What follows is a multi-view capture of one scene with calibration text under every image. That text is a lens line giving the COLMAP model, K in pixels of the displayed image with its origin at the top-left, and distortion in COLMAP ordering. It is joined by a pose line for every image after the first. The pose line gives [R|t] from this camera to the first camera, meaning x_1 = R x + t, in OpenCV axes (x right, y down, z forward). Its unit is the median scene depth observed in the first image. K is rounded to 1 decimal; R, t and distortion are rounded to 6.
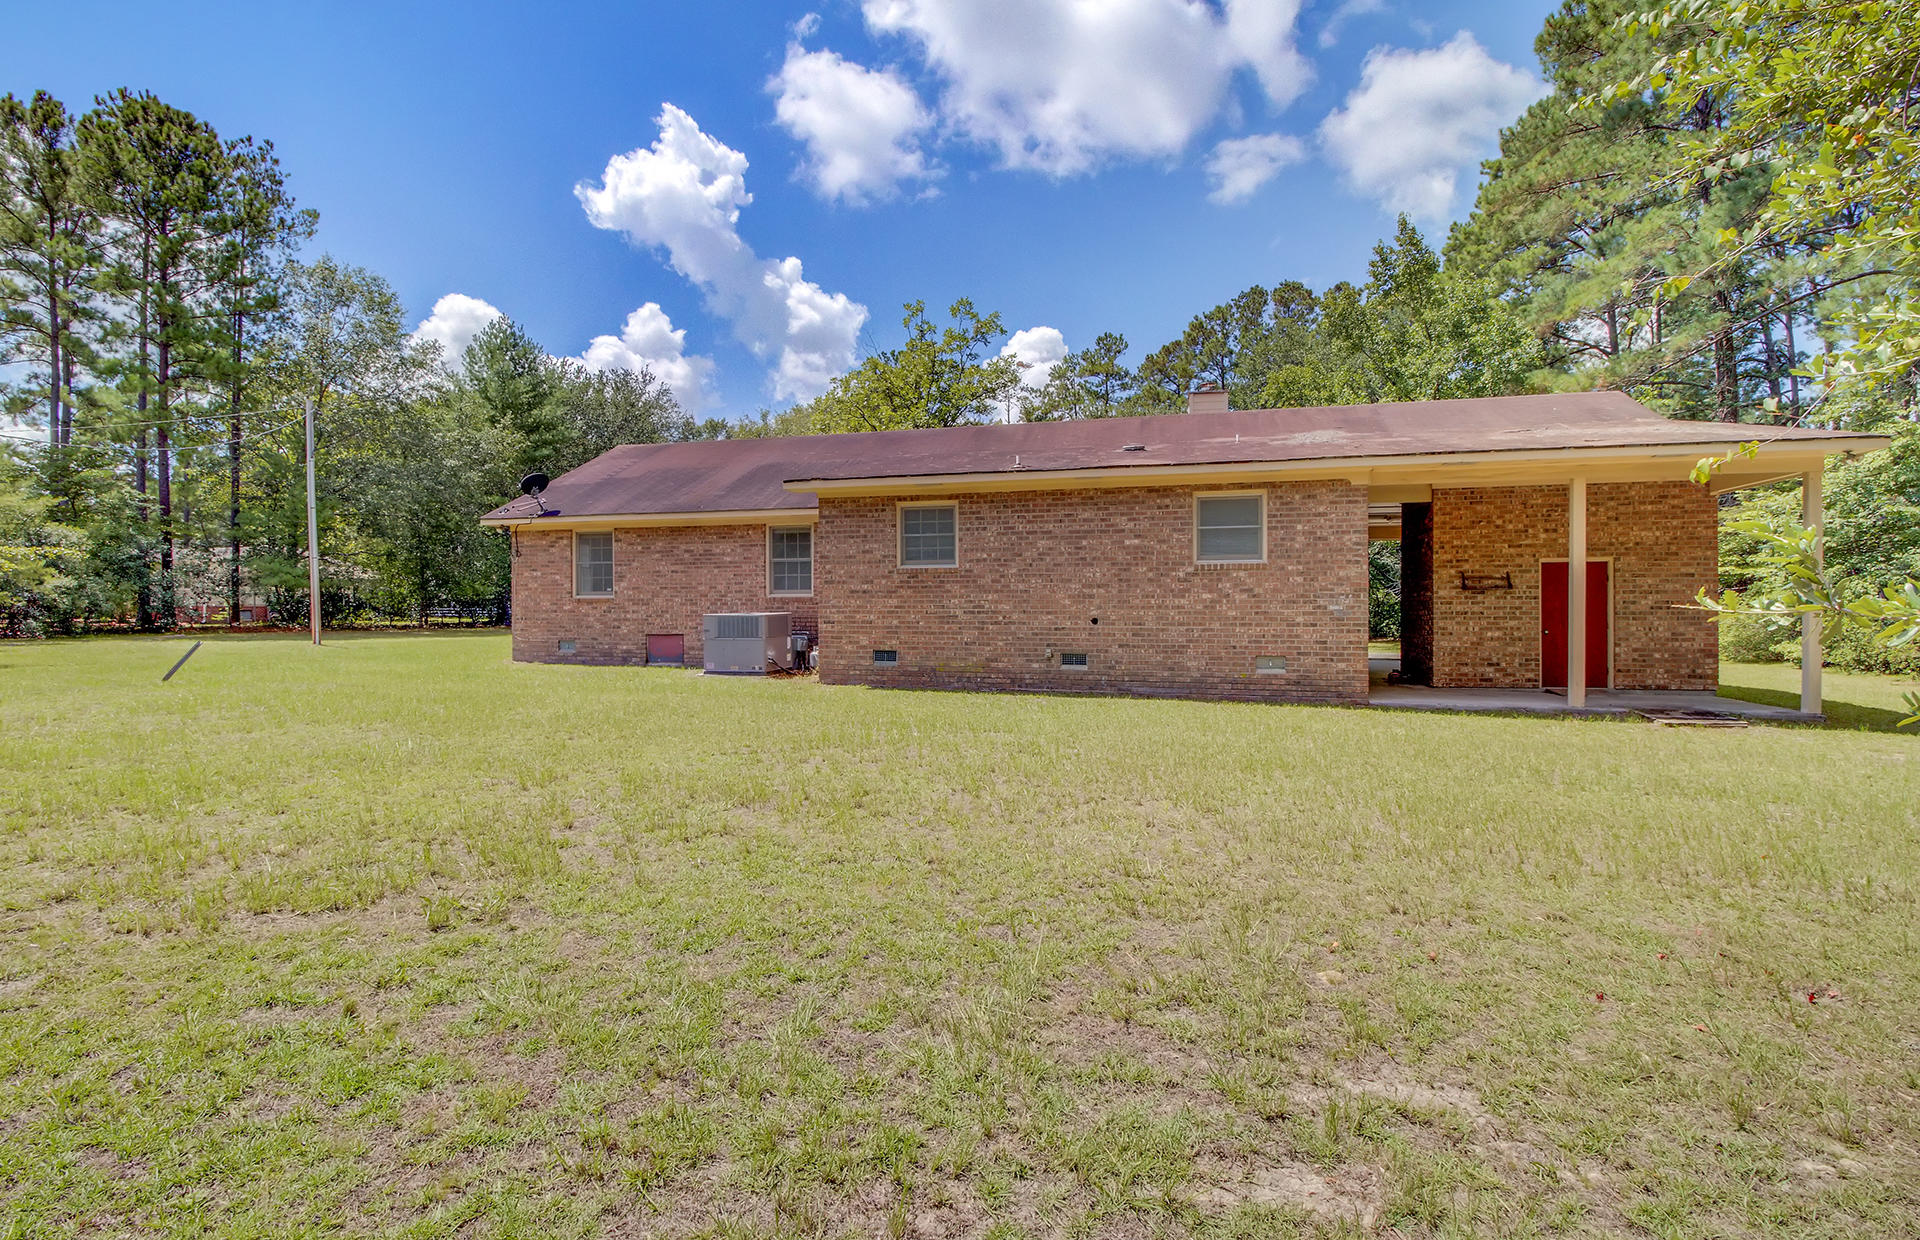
lens RADIAL K [[896.4, 0, 960.3], [0, 896.4, 612.7], [0, 0, 1]] dist [-0.002094, -0.012396]
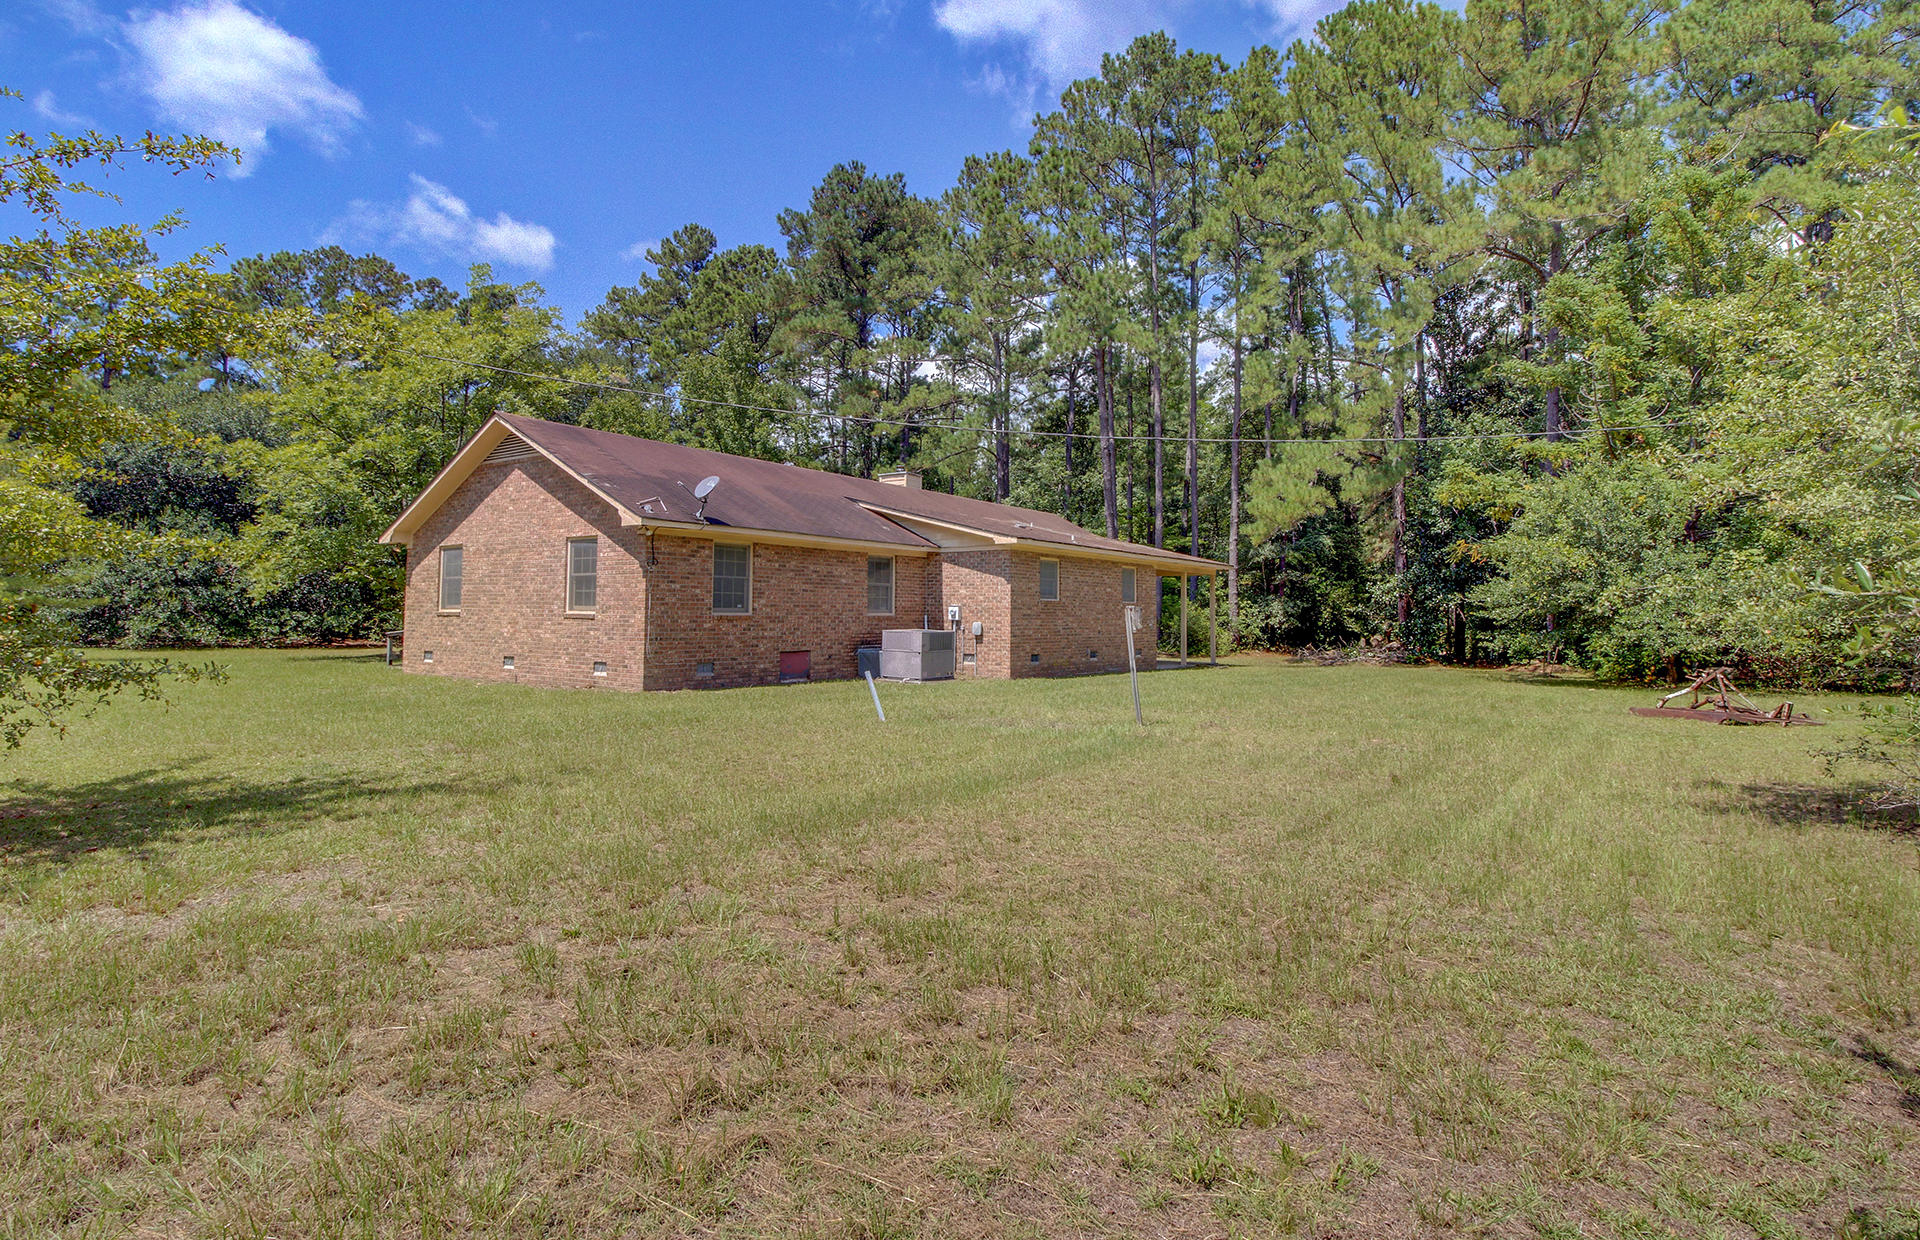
lens RADIAL K [[896.4, 0, 959.9], [0, 896.4, 605.7], [0, 0, 1]] dist [-0.002094, -0.012396]
pose [[0.371415, 0.015319, 0.928341, -1.212946], [-0.001514, 0.999873, -0.015894, -0.011991], [-0.928466, 0.004498, 0.371391, 0.446417]]
